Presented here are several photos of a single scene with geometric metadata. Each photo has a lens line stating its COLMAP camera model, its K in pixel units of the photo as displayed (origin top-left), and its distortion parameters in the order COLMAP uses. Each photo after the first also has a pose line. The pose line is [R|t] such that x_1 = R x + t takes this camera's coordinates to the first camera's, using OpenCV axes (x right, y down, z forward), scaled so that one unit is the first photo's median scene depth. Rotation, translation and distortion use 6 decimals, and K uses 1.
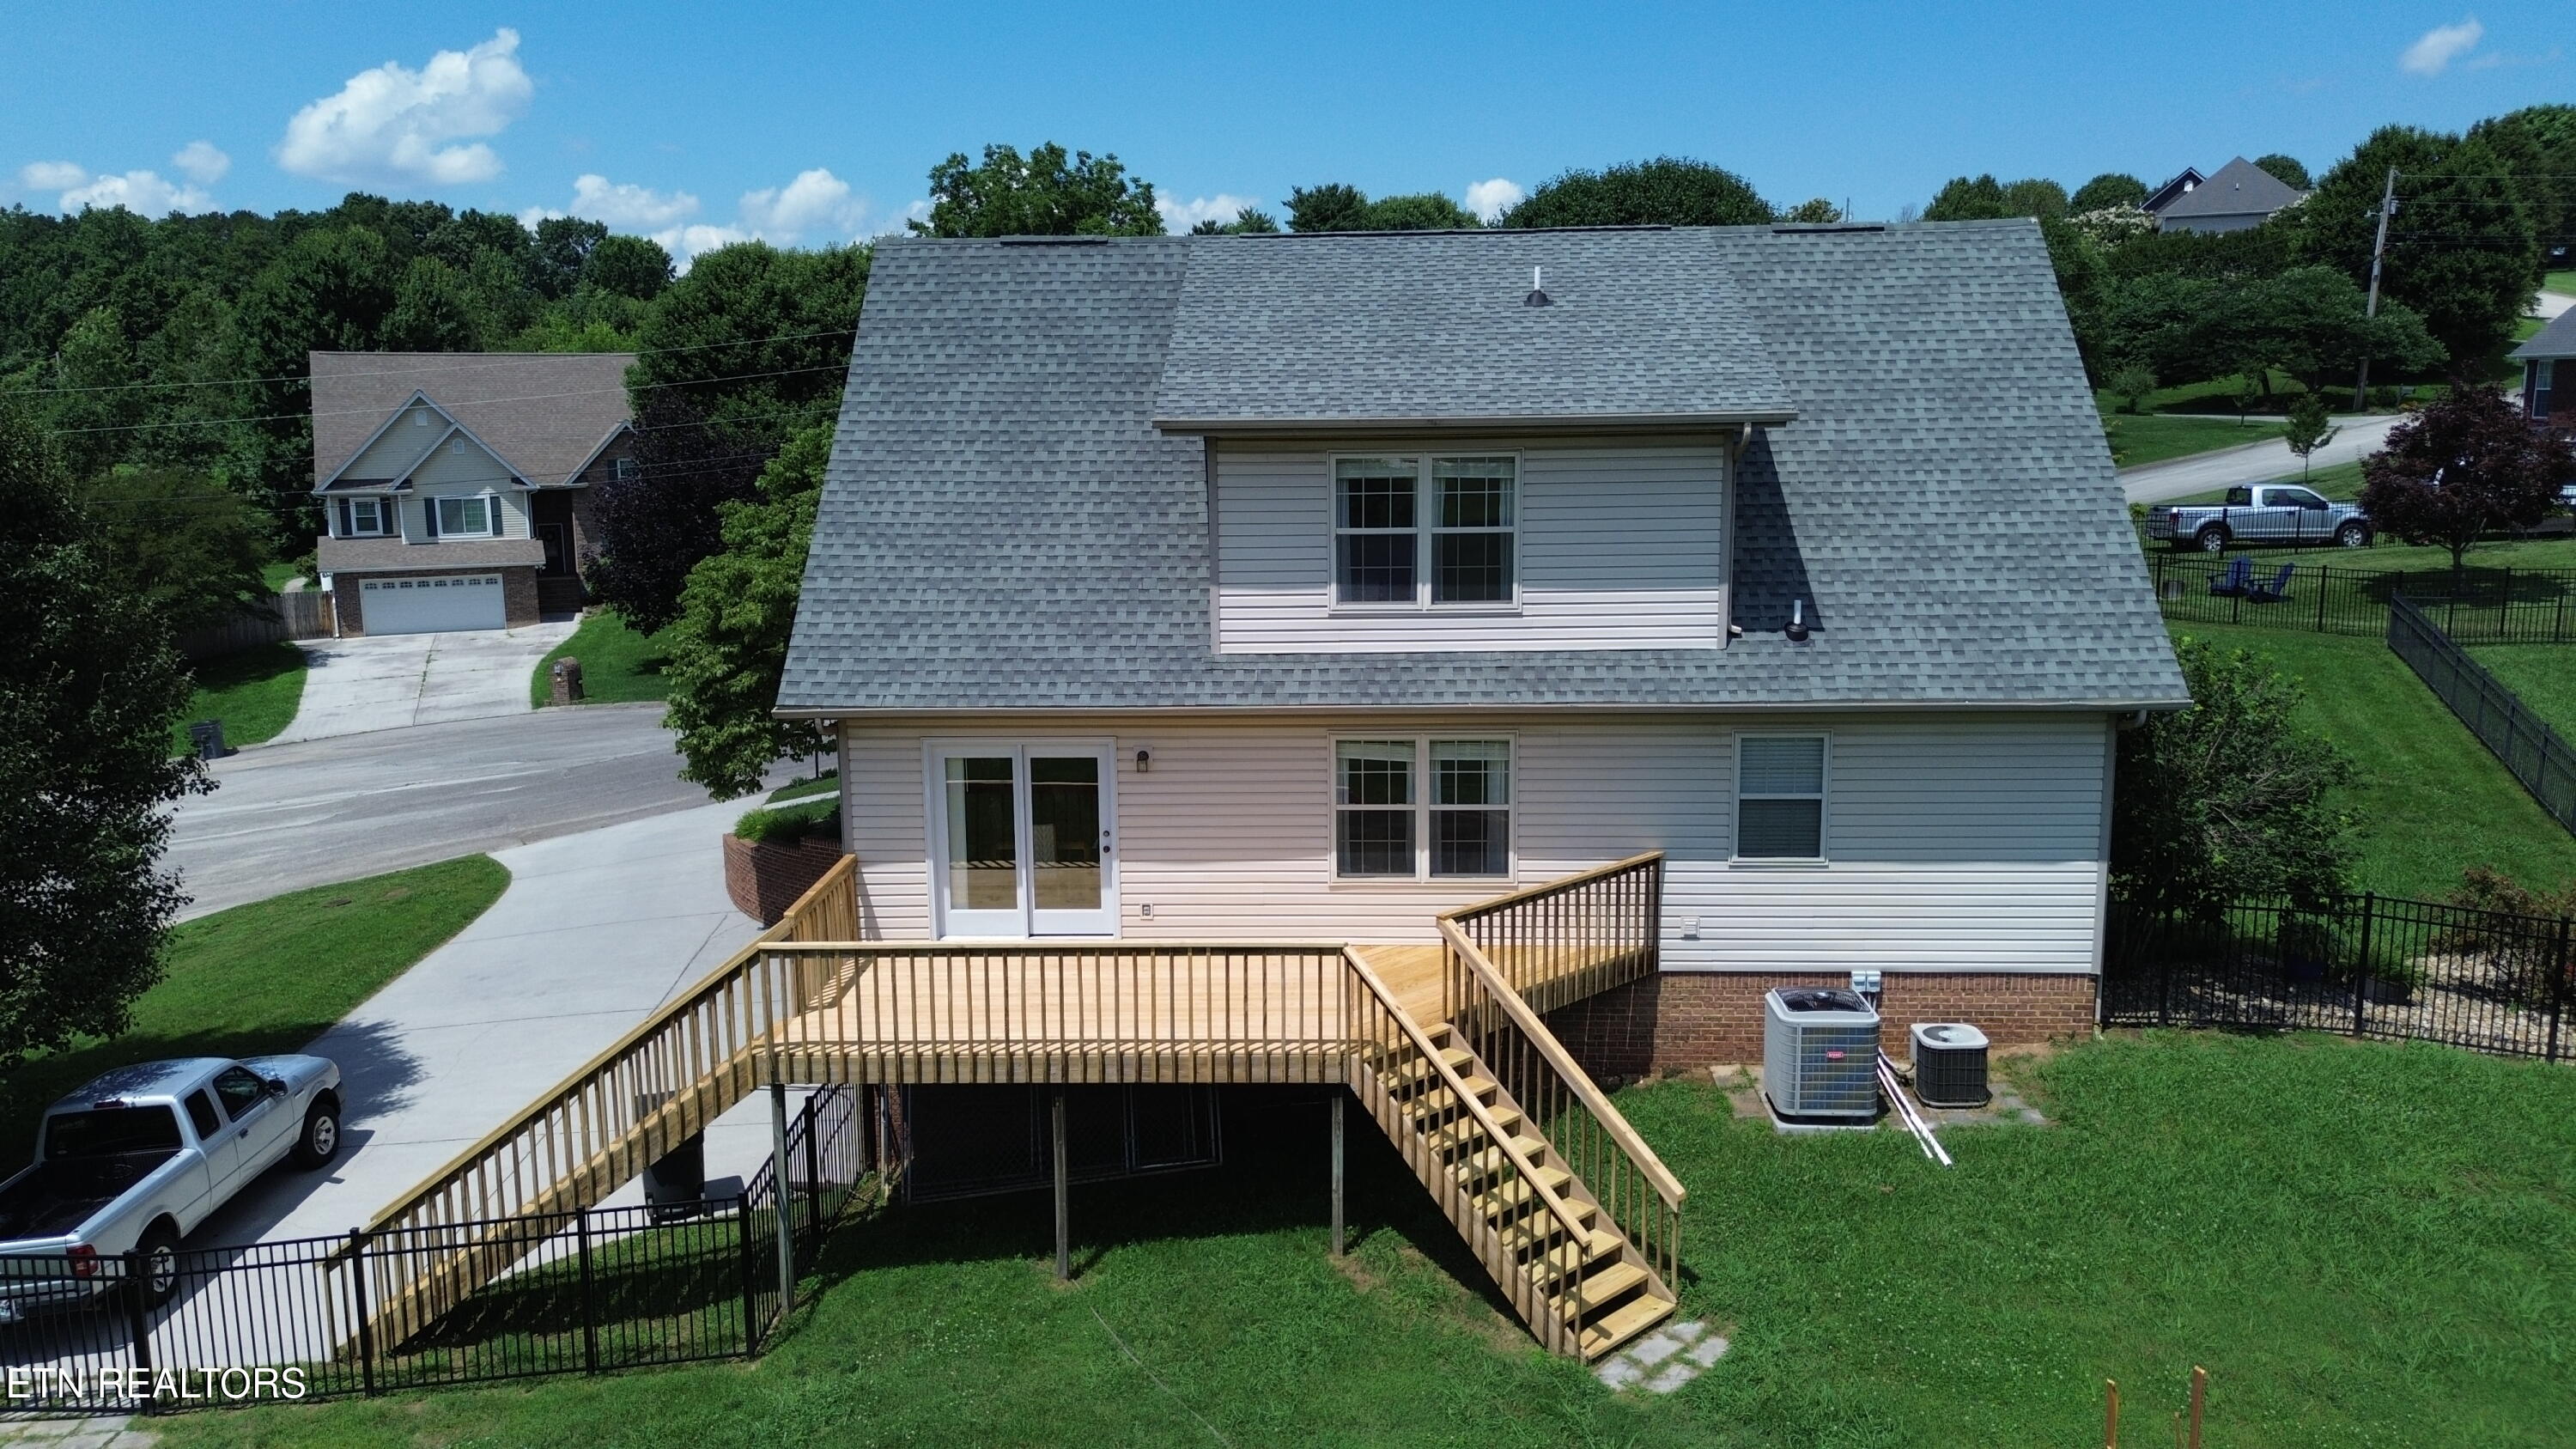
lens RADIAL K [[1831.7, 0, 1286.4], [0, 1831.7, 730.3], [0, 0, 1]] dist [0.062012, -0.063280]
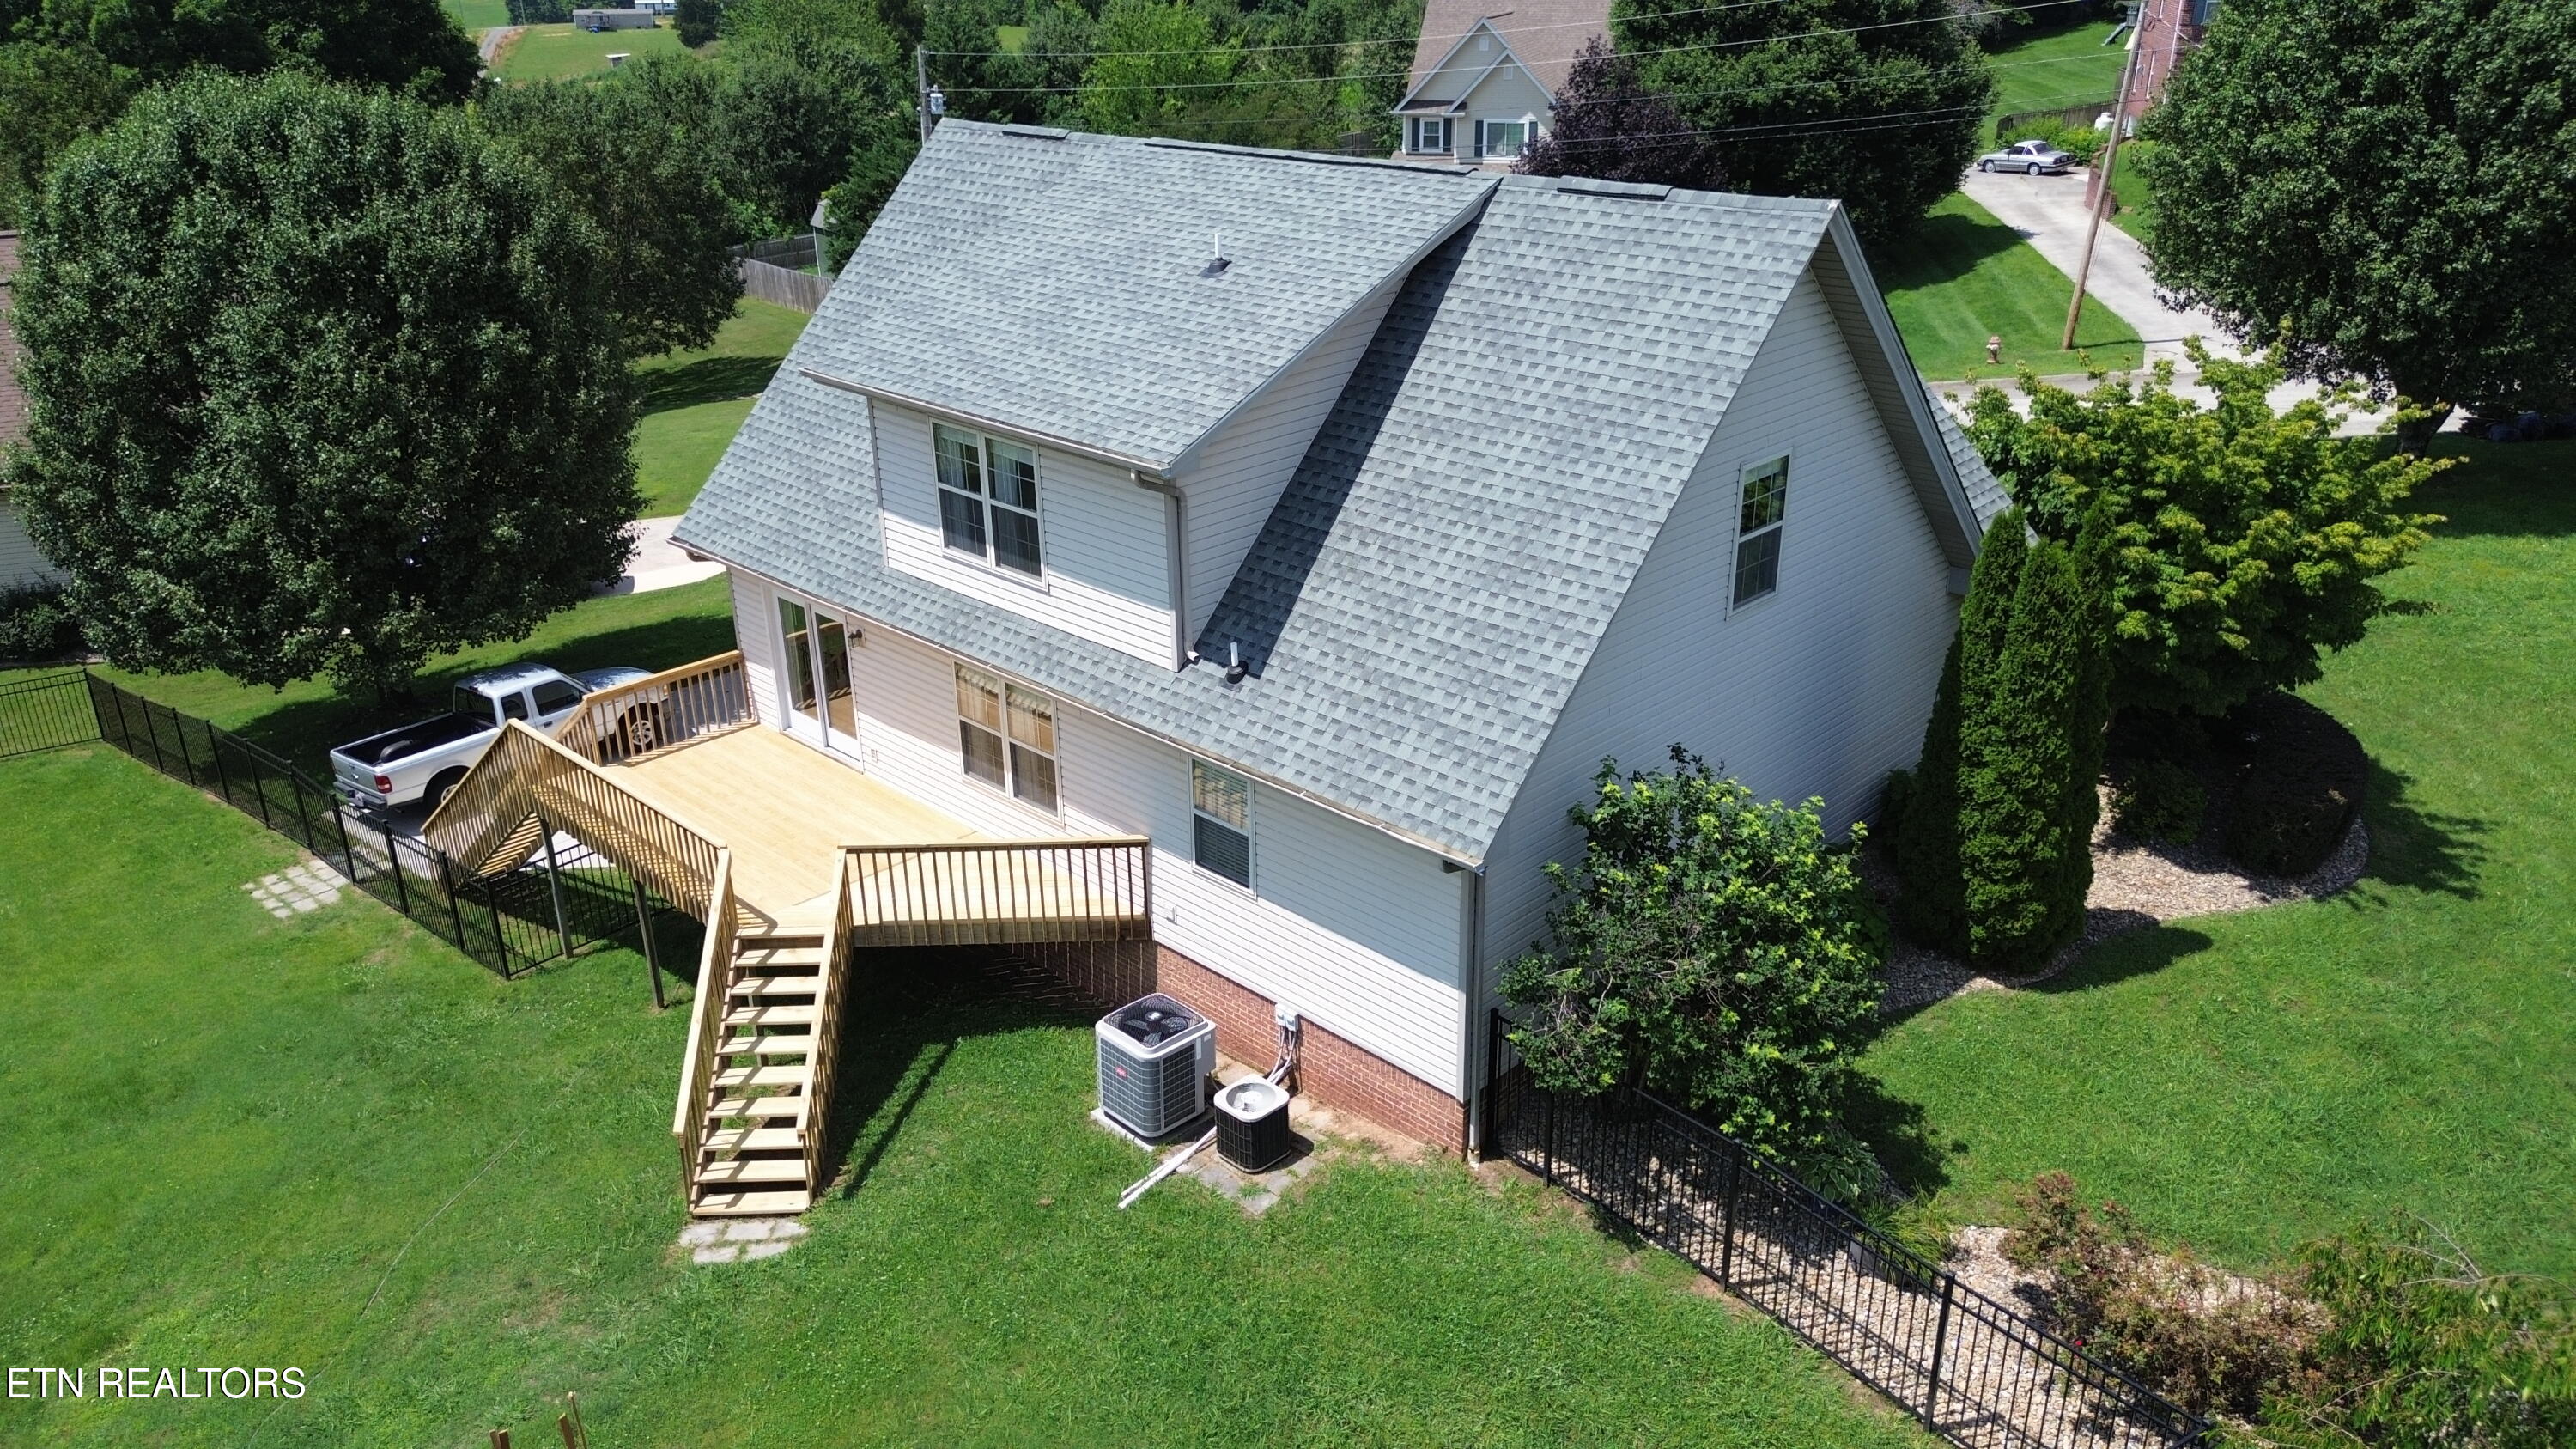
lens RADIAL K [[1831.7, 0, 1277.4], [0, 1831.7, 729.1], [0, 0, 1]] dist [0.062012, -0.063280]
pose [[0.736638, 0.269871, -0.620108, 0.890435], [-0.113766, 0.953312, 0.279738, -0.295089], [0.666650, -0.135518, 0.732948, 0.284063]]
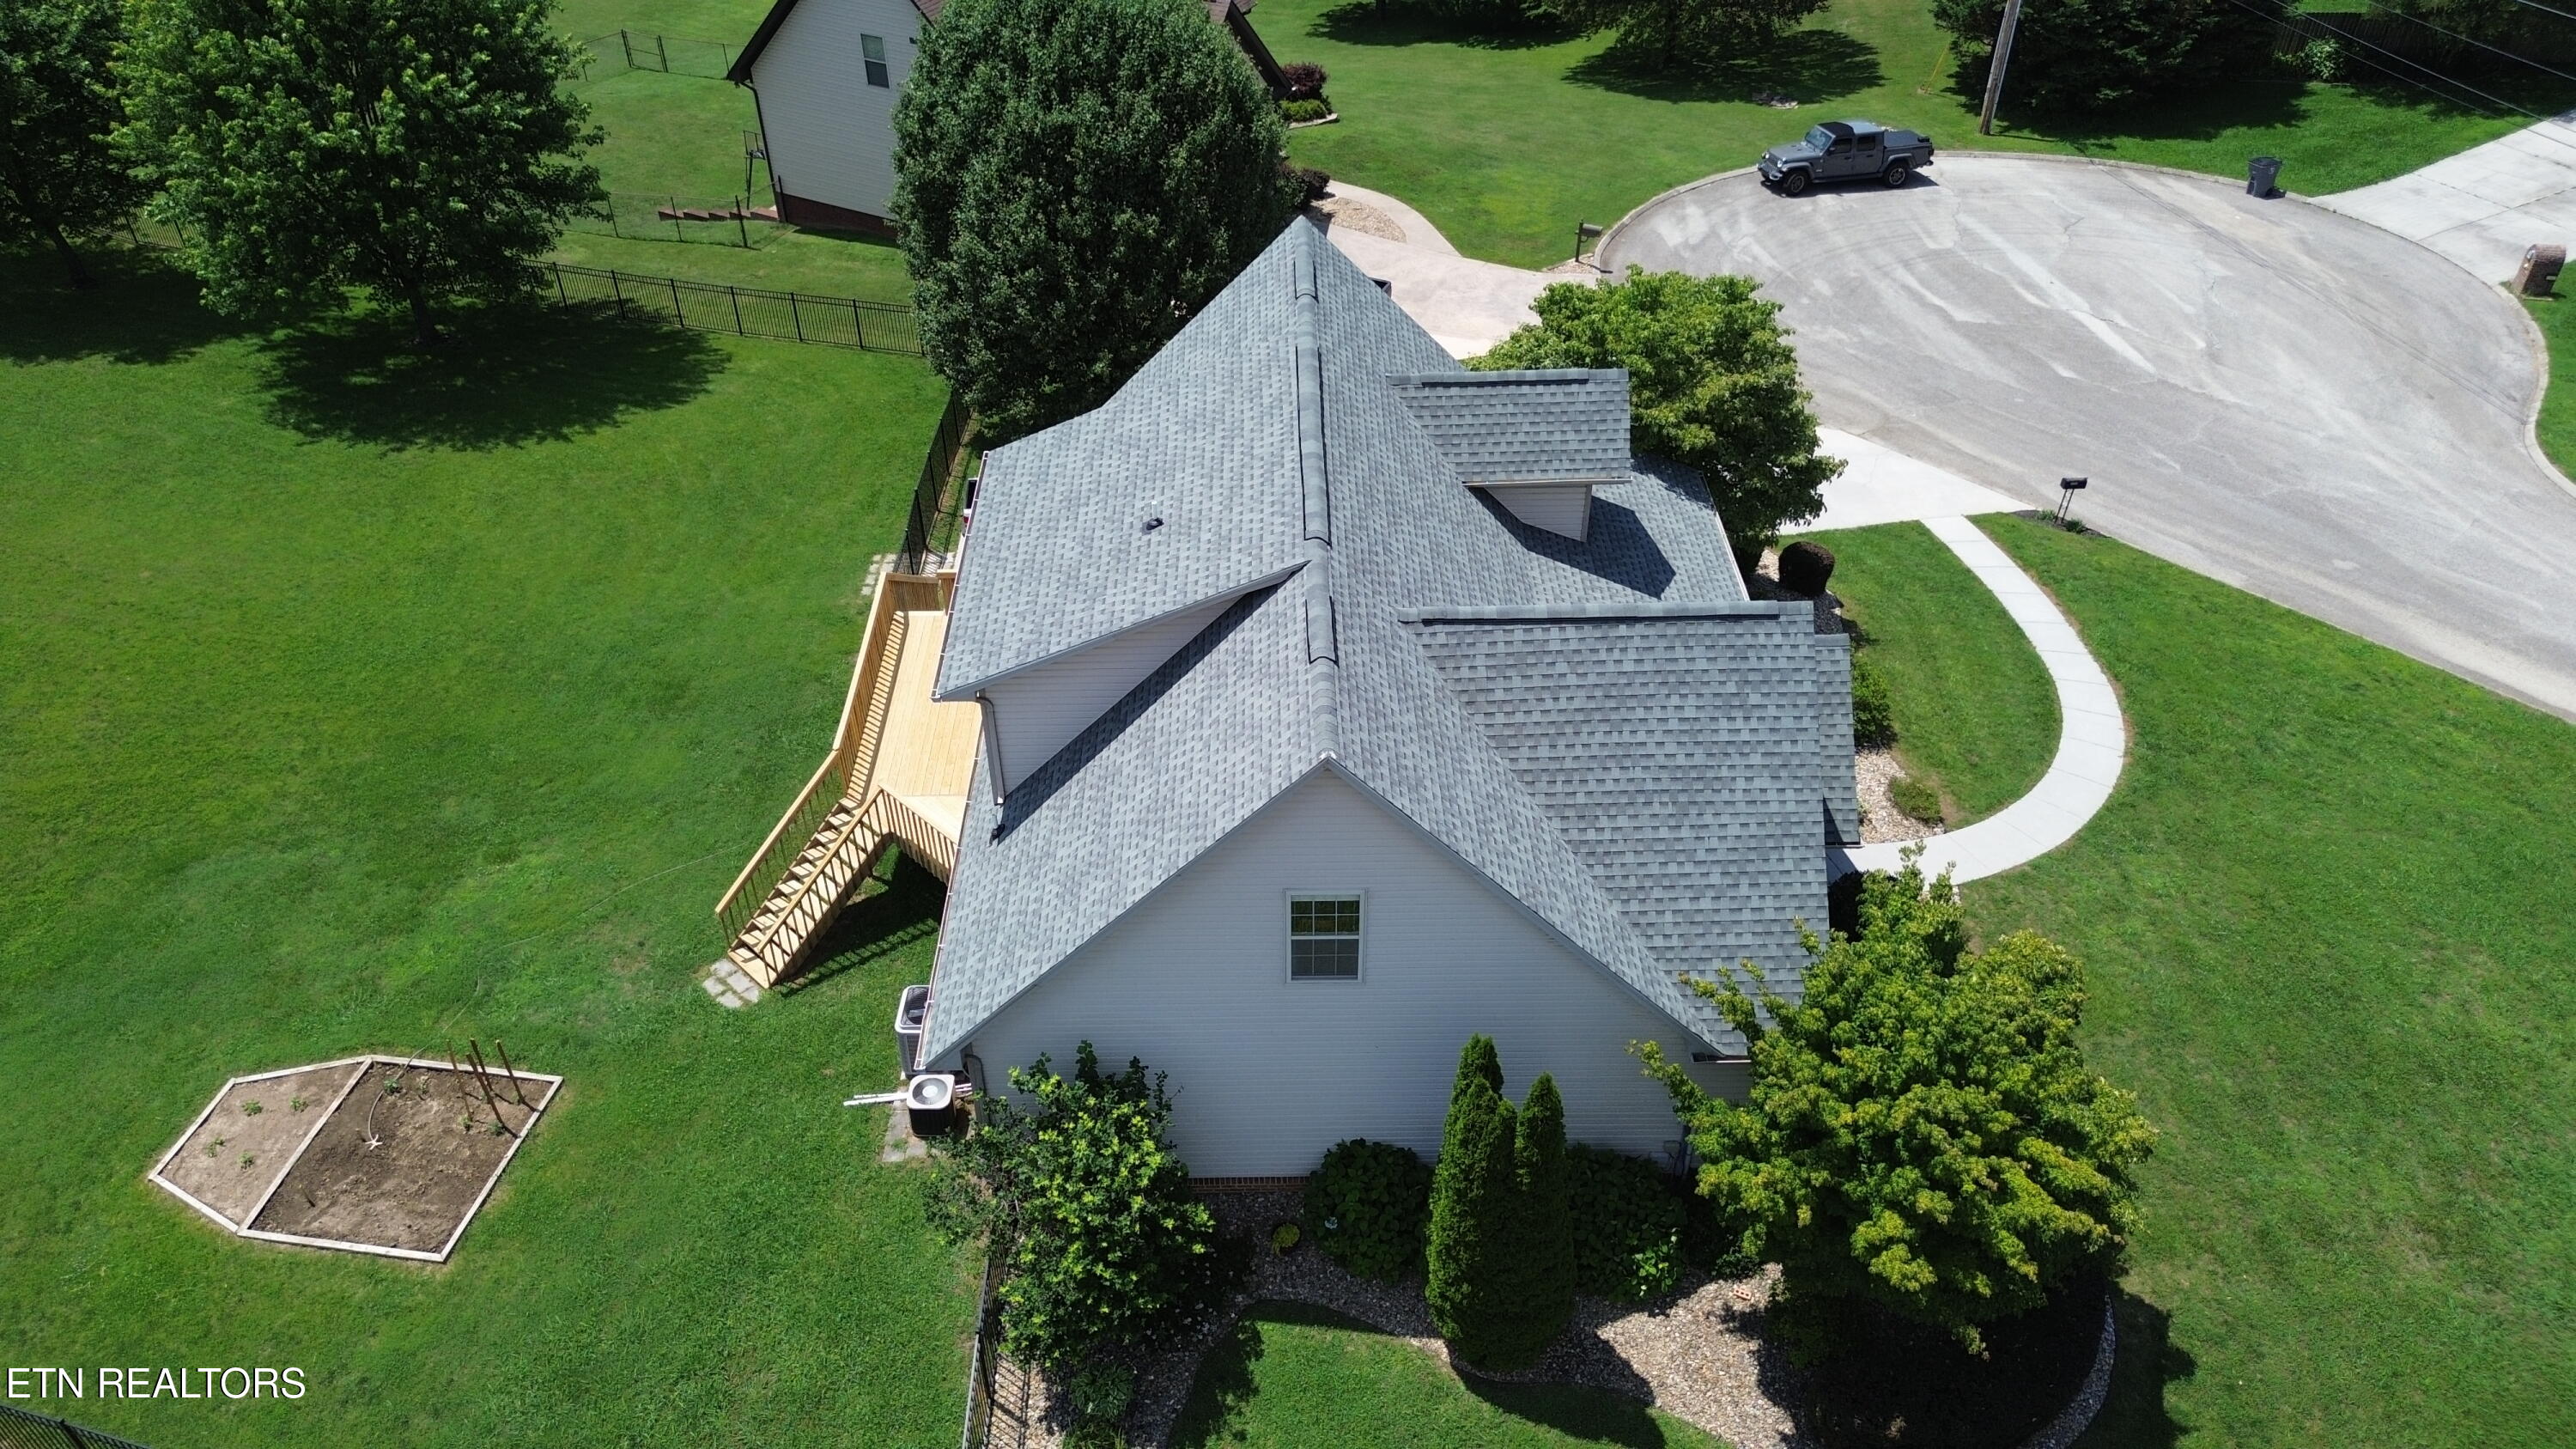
lens RADIAL K [[1831.7, 0, 1280.8], [0, 1831.7, 708.3], [0, 0, 1]] dist [0.062012, -0.063280]
pose [[0.050233, 0.632326, -0.773072, 1.243736], [-0.173171, 0.767839, 0.616794, -0.963759], [0.983610, 0.102890, 0.148072, 0.962464]]
